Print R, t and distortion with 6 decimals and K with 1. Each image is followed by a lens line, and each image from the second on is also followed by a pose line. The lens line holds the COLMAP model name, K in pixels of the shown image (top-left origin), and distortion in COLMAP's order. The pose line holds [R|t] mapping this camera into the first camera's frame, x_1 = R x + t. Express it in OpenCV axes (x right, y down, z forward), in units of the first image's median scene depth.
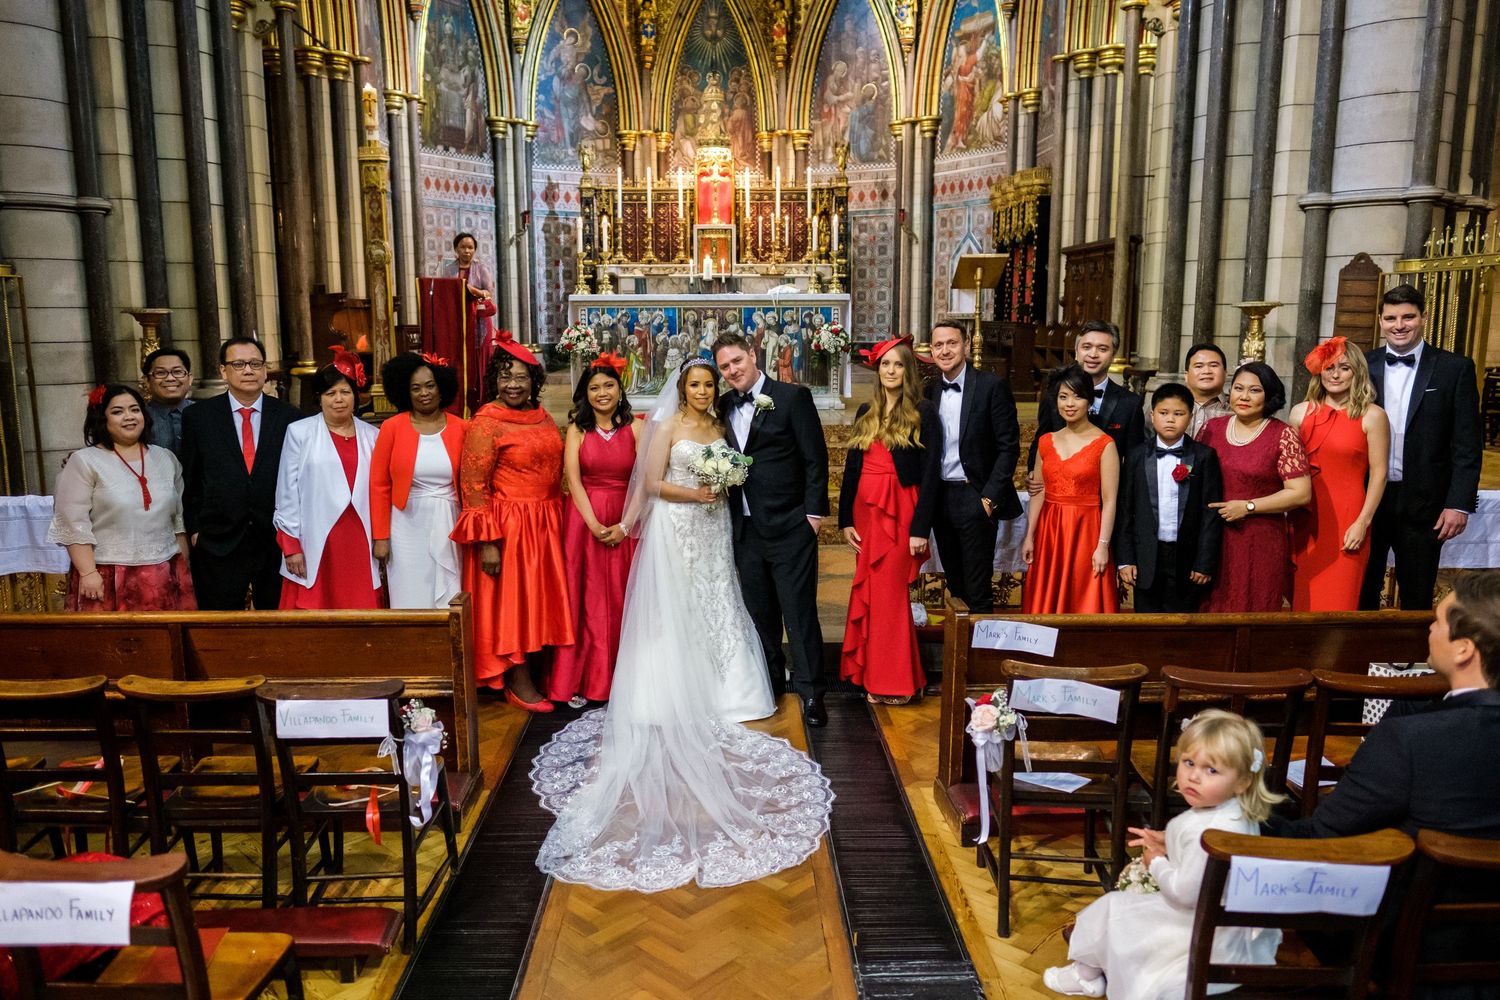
lens RADIAL K [[1119.3, 0, 739.1], [0, 1119.3, 490.3], [0, 0, 1]] dist [-0.007418, -0.000378]
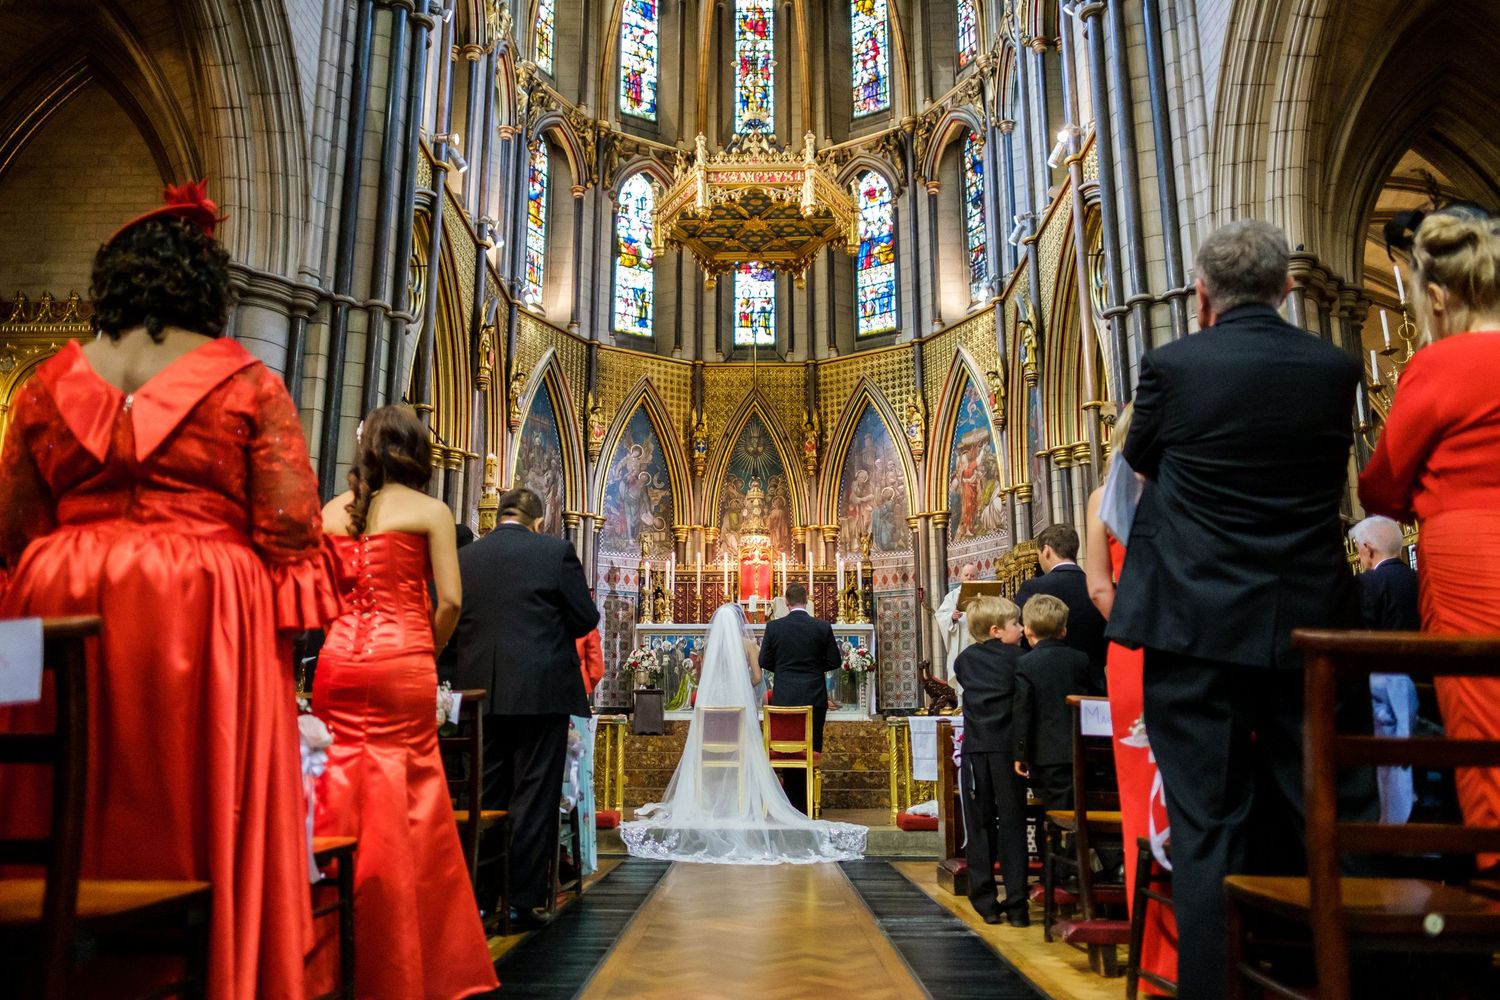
lens RADIAL K [[1119.3, 0, 739.1], [0, 1119.3, 490.3], [0, 0, 1]] dist [-0.007418, -0.000378]
pose [[0.999540, -0.002231, -0.030230, -0.003950], [-0.009414, 0.925128, -0.379539, 0.088655], [0.028813, 0.379650, 0.924682, -0.091655]]
